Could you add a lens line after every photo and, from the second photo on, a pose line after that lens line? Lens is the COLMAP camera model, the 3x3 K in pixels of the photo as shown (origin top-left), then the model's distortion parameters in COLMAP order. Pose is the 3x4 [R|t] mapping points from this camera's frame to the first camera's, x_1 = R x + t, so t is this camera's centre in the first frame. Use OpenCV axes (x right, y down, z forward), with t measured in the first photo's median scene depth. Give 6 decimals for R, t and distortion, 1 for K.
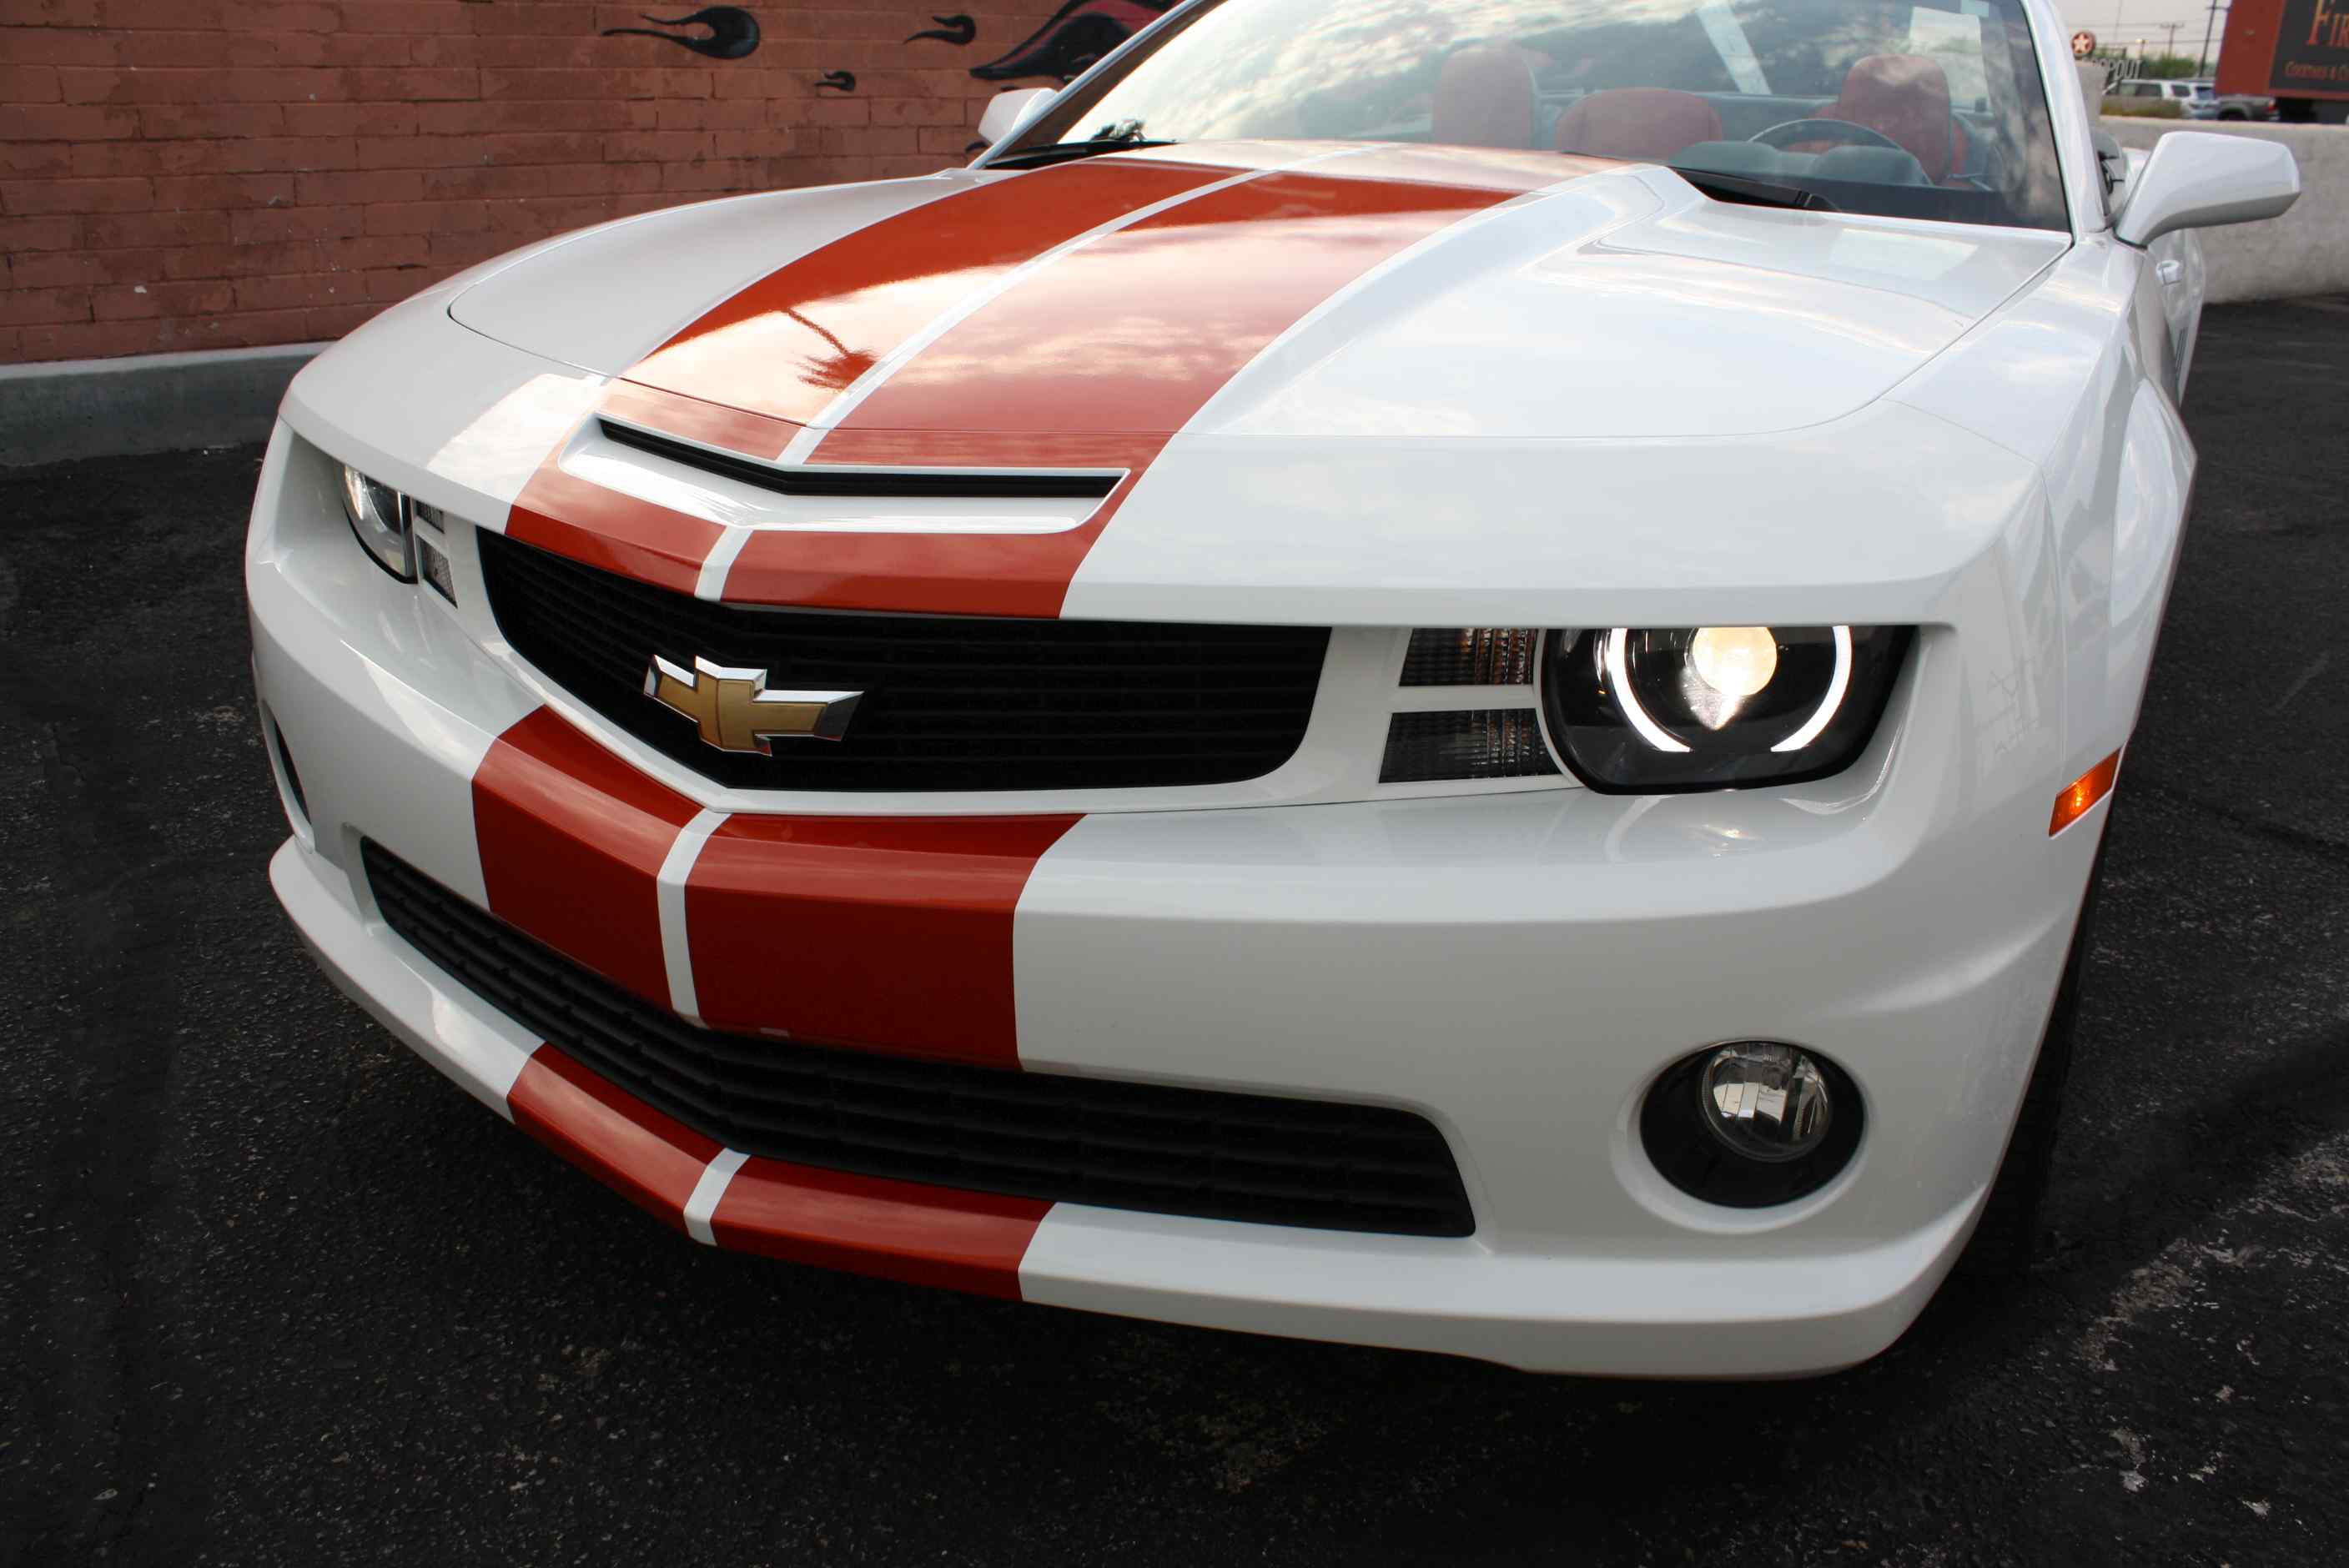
lens RADIAL K [[1969.9, 0, 1184.6], [0, 1969.9, 778.2], [0, 0, 1]] dist [-0.166867, 0.146775]
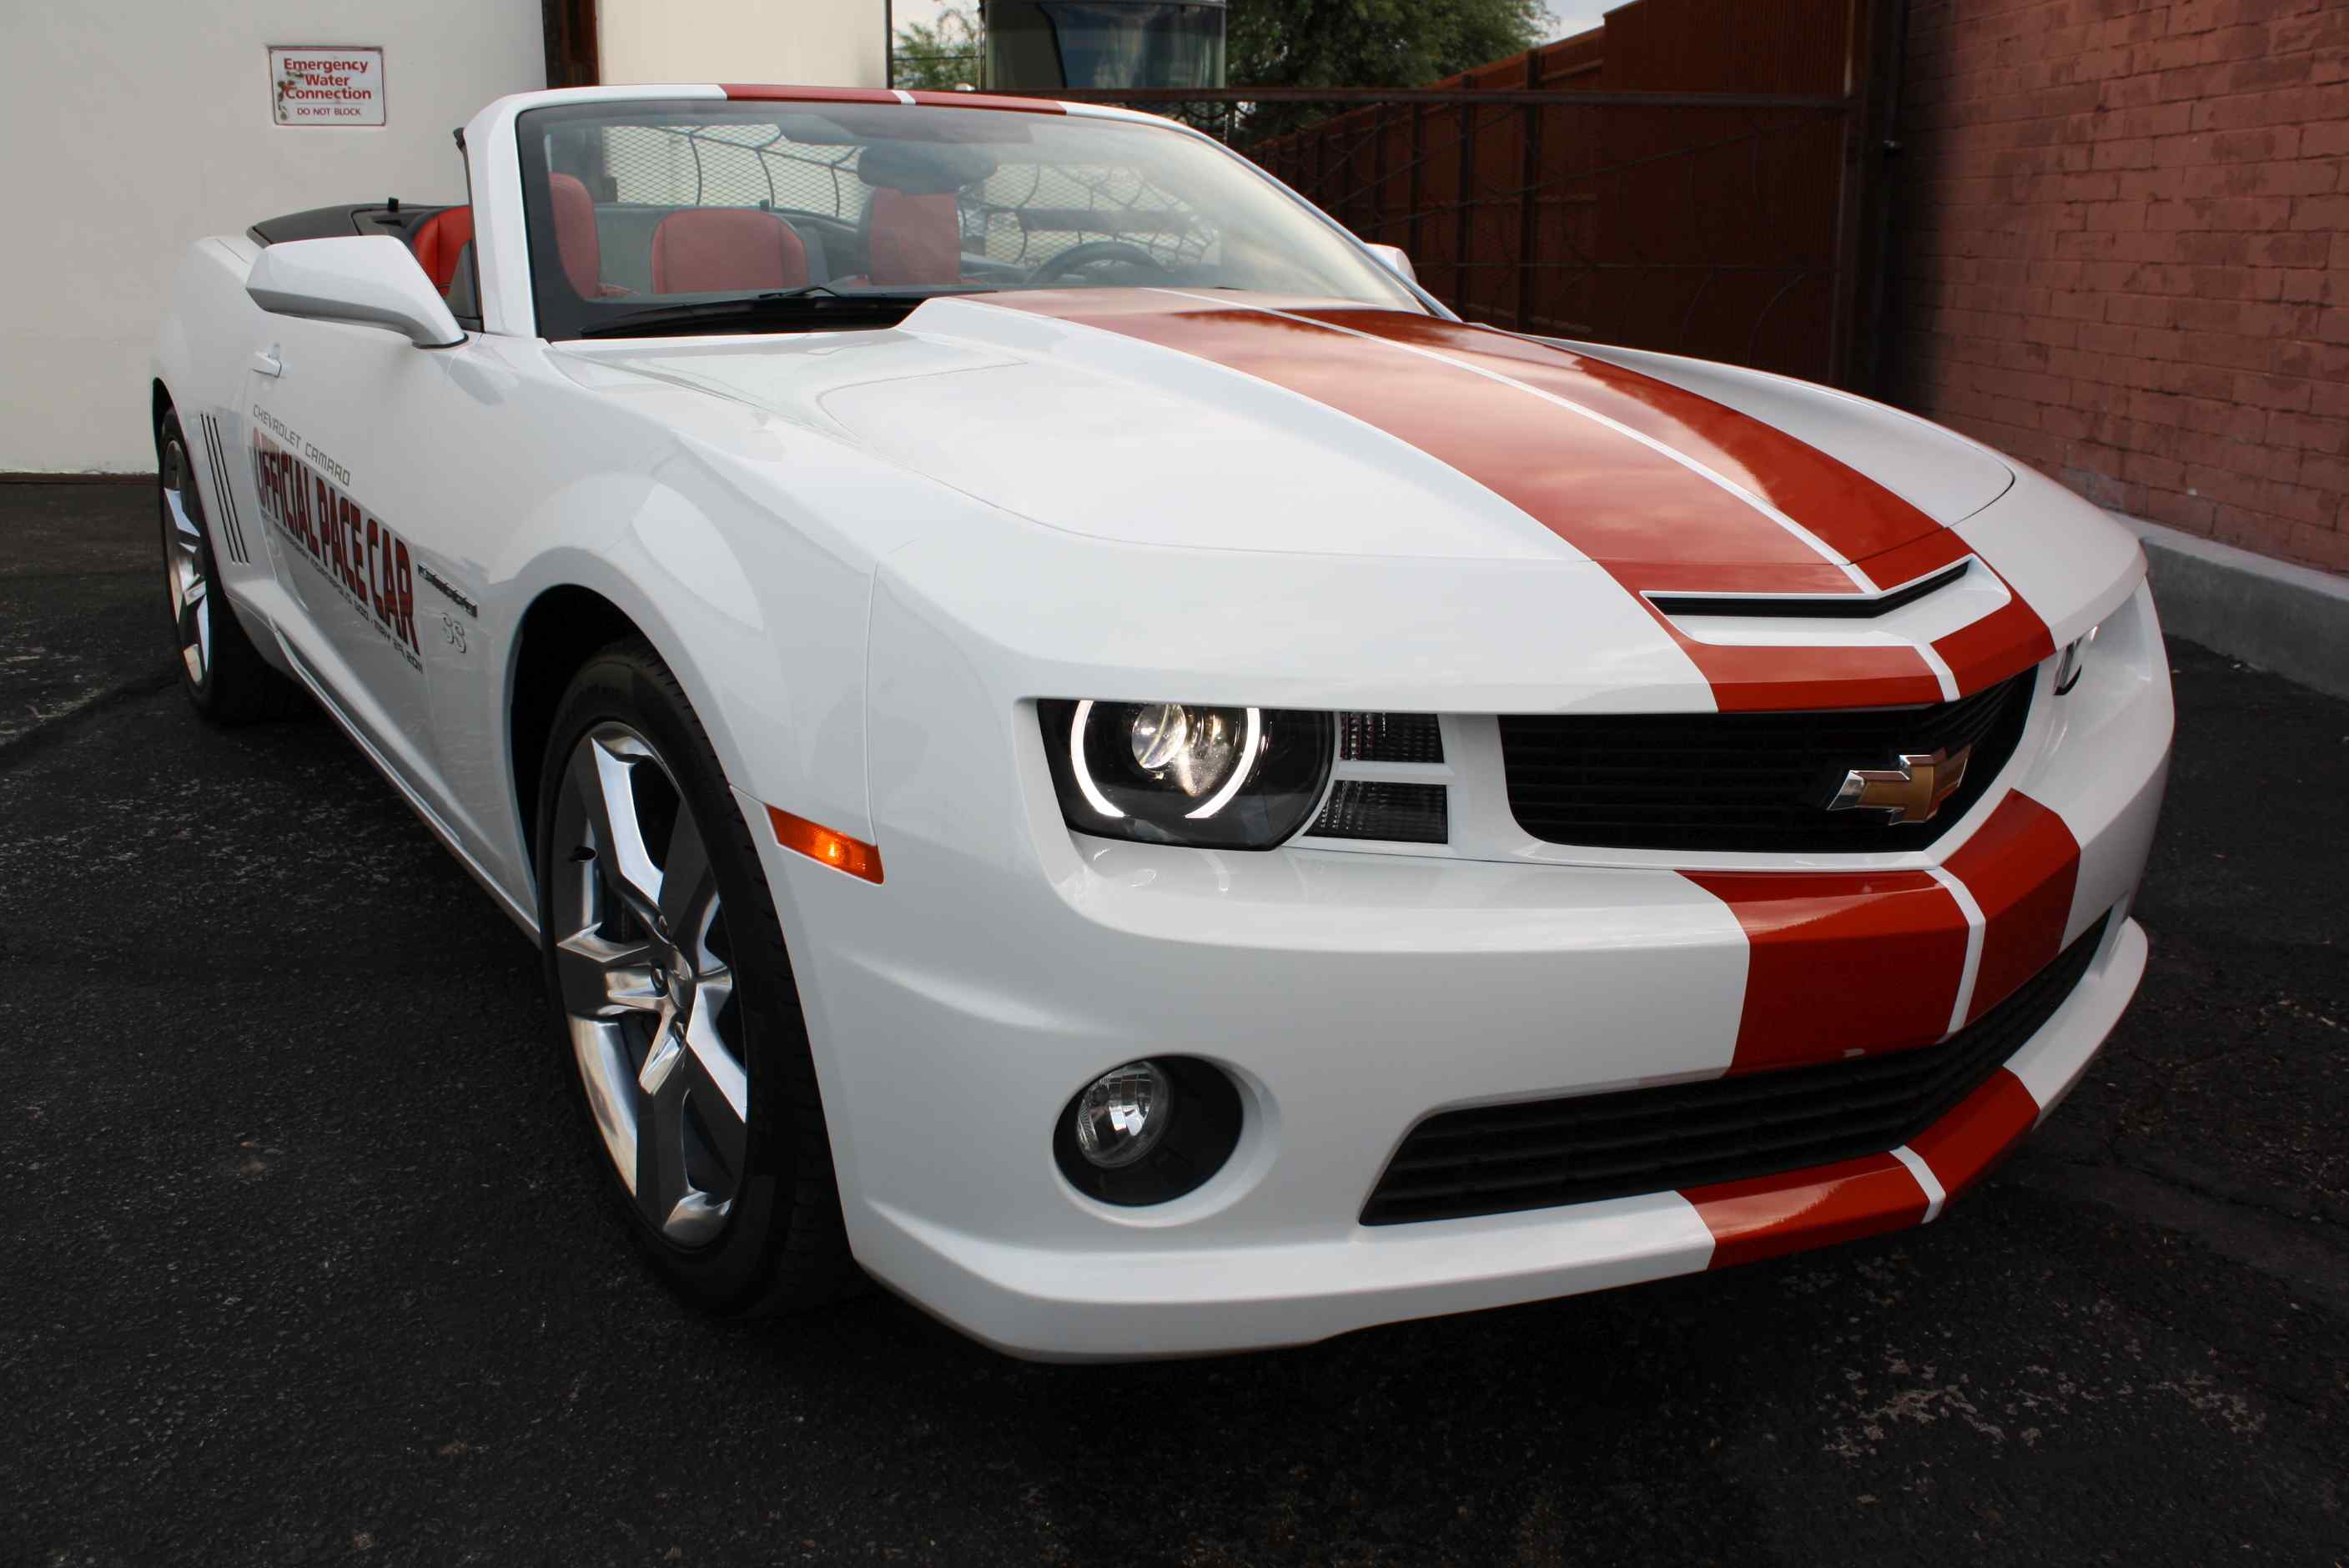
lens RADIAL K [[2005.5, 0, 1184.5], [0, 2005.5, 783.3], [0, 0, 1]] dist [-0.162539, 0.142110]
pose [[-0.561200, 0.188021, -0.806042, 0.938345], [-0.311737, 0.854125, 0.416282, -0.596931], [0.766730, 0.484890, -0.420721, 1.714421]]
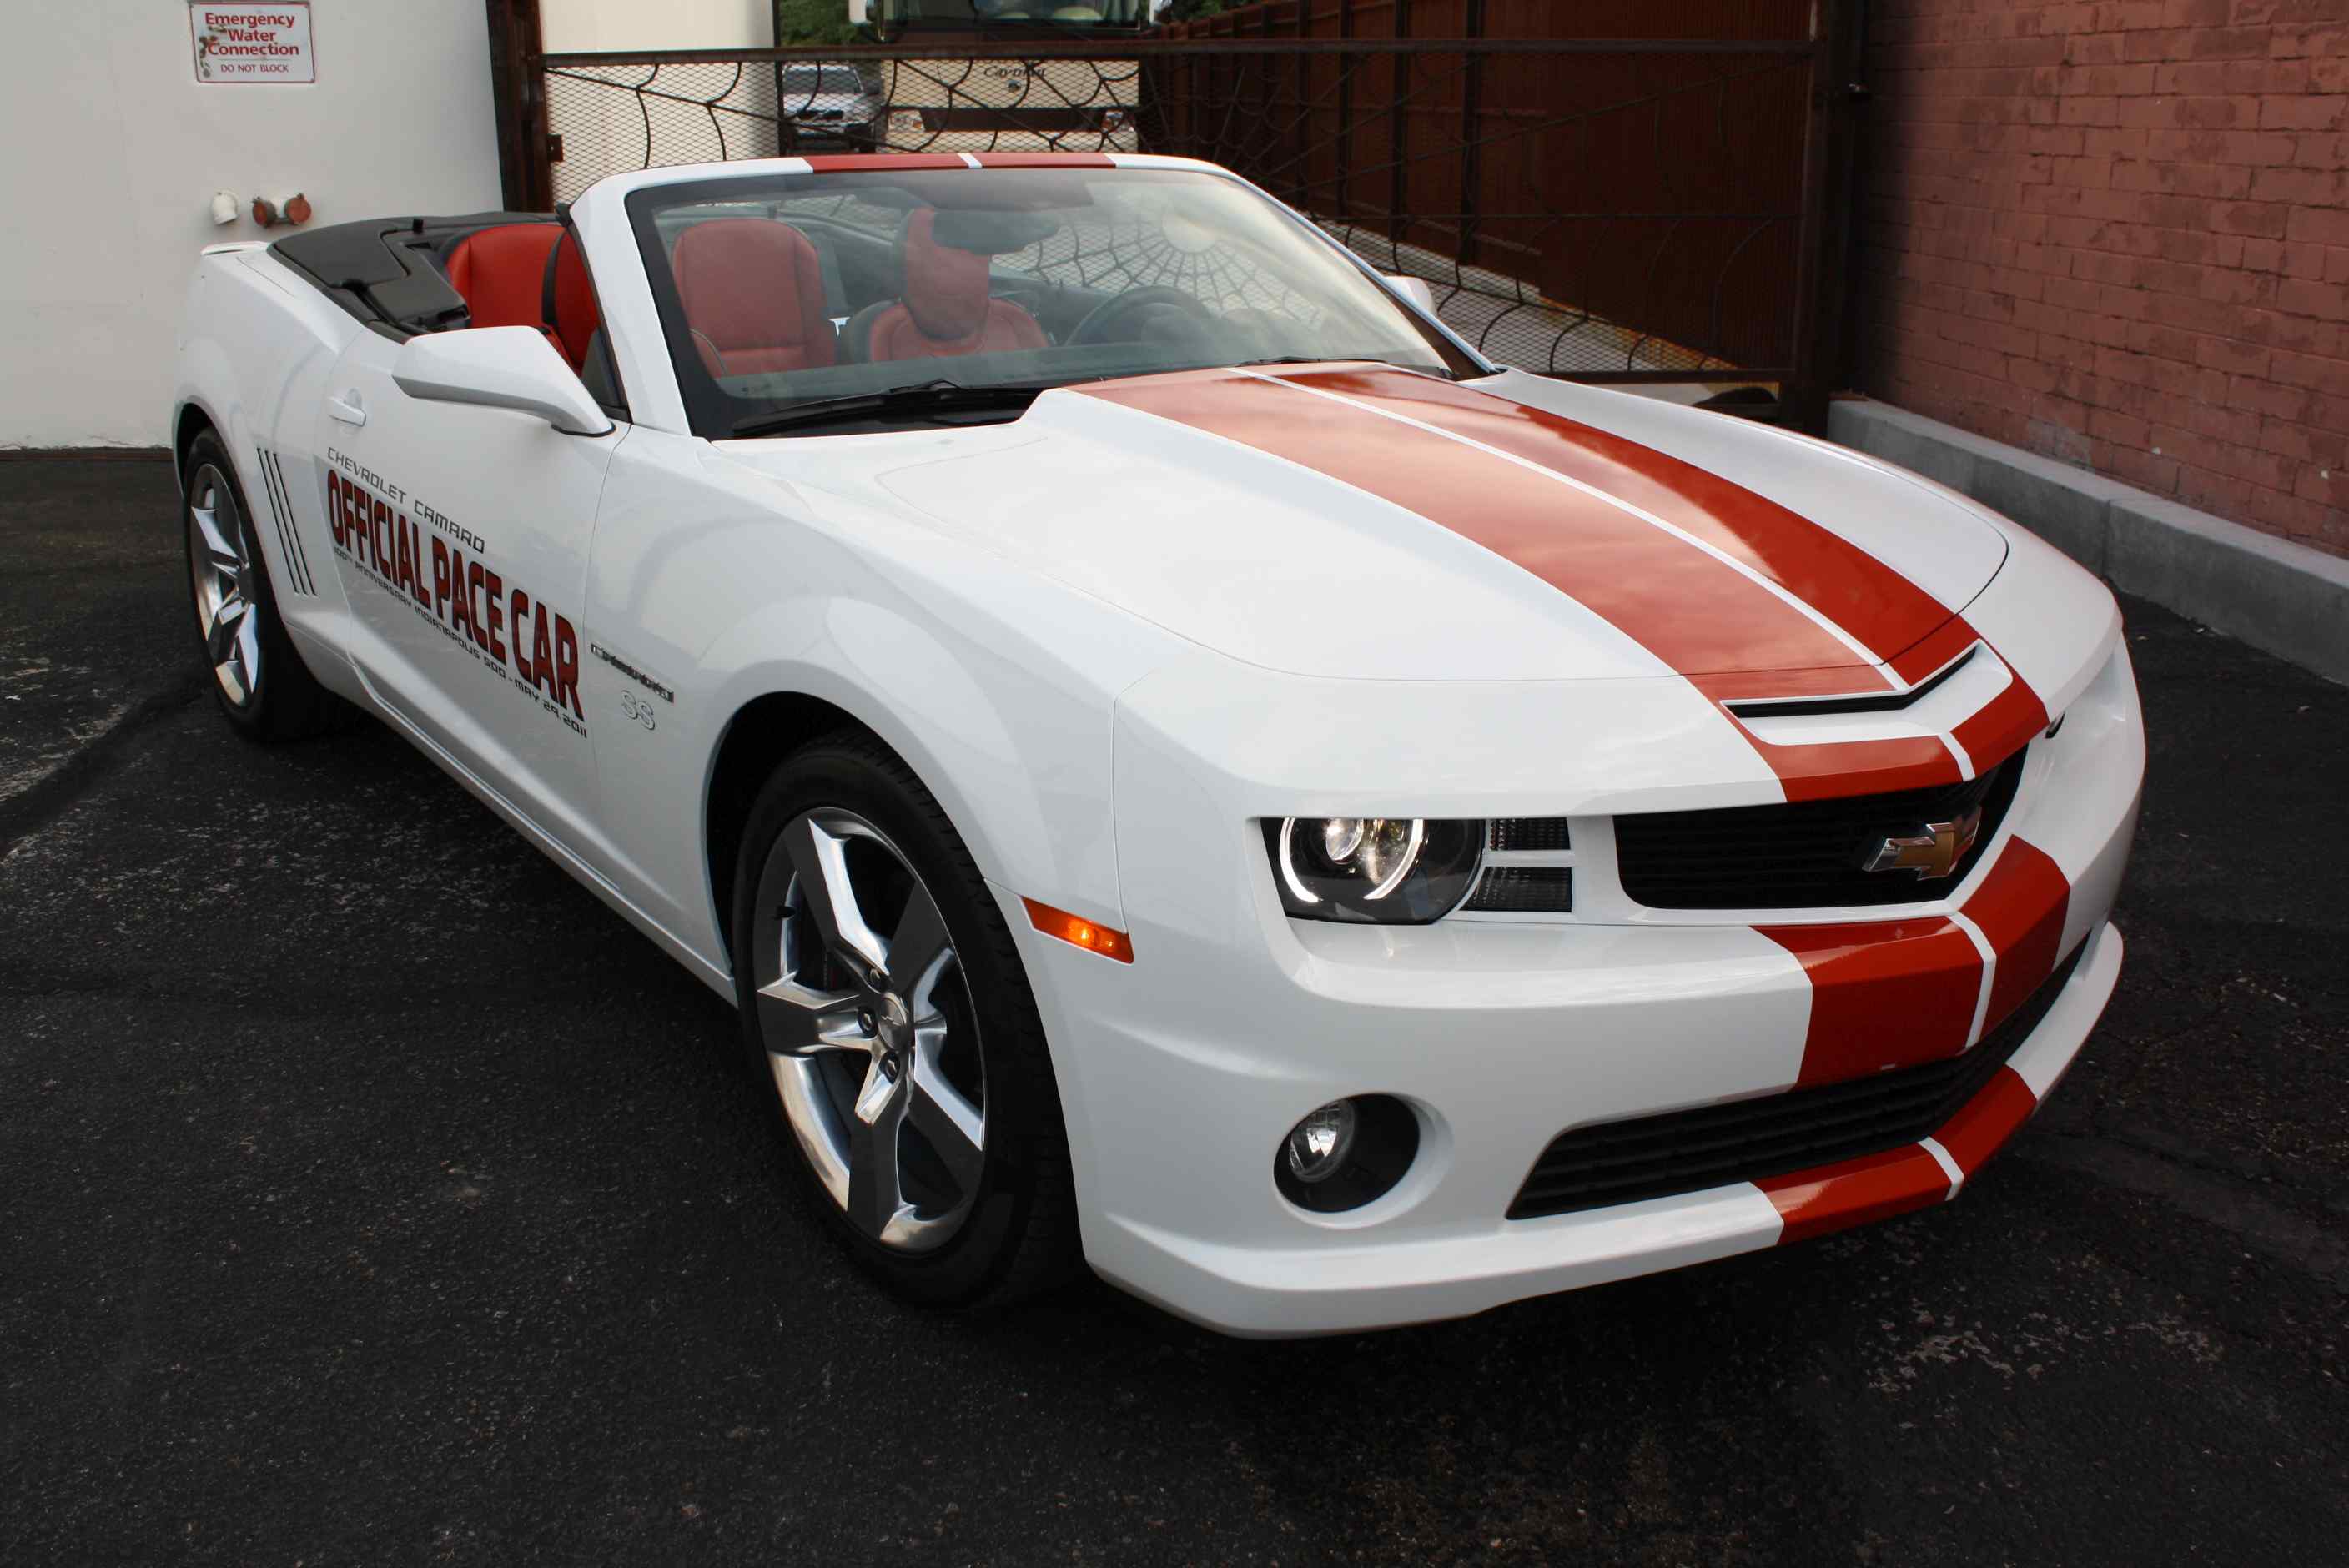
lens RADIAL K [[2159.4, 0, 1182.6], [0, 2159.4, 778.9], [0, 0, 1]] dist [-0.150699, 0.145194]
pose [[-0.519021, 0.229579, -0.823353, 1.106350], [-0.313052, 0.845271, 0.433030, -0.683837], [0.795371, 0.482504, -0.366844, 1.689913]]
